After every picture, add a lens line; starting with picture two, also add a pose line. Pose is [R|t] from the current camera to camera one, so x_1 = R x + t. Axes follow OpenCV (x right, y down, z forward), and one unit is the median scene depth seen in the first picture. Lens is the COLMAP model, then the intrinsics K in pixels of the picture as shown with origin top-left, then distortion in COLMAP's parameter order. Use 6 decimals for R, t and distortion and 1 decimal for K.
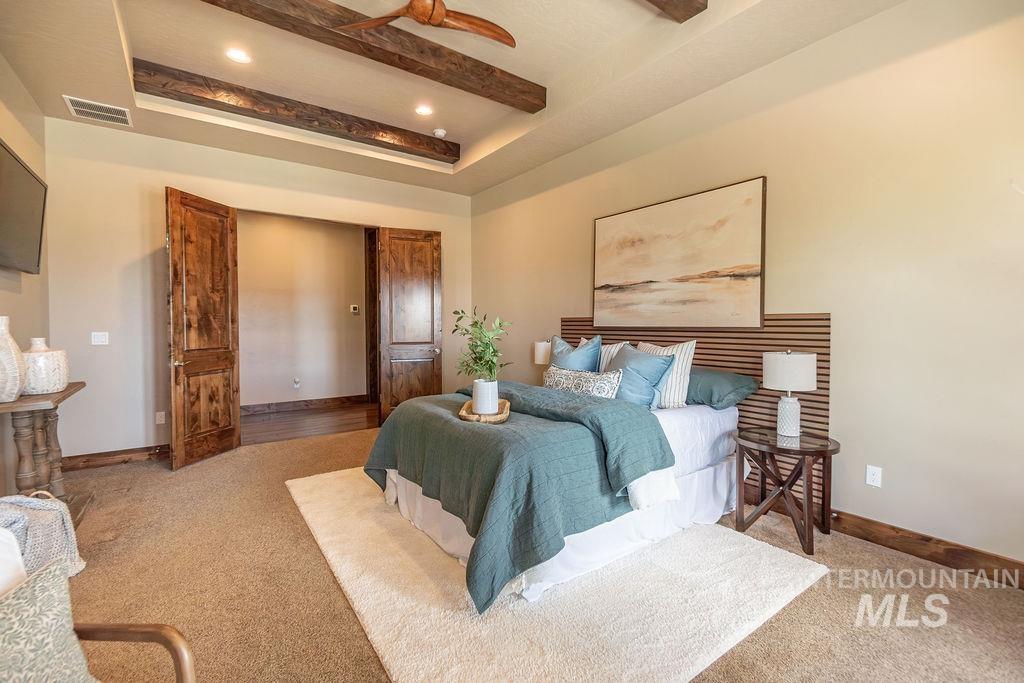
lens RADIAL K [[452.2, 0, 510.9], [0, 452.2, 336.1], [0, 0, 1]] dist [-0.000377, 0.000023]
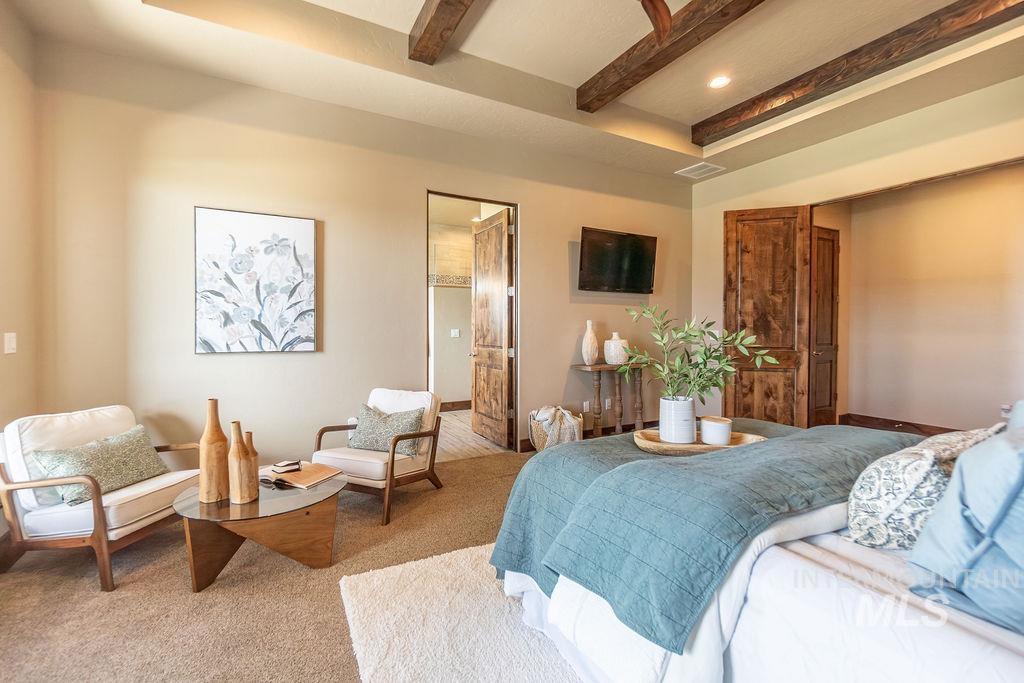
lens RADIAL K [[452.2, 0, 511.8], [0, 452.2, 334.9], [0, 0, 1]] dist [-0.000377, 0.000023]
pose [[-0.136059, 0.024953, -0.990387, 0.488686], [-0.027375, 0.999206, 0.028936, -0.016819], [0.990323, 0.031048, -0.135268, 0.564215]]
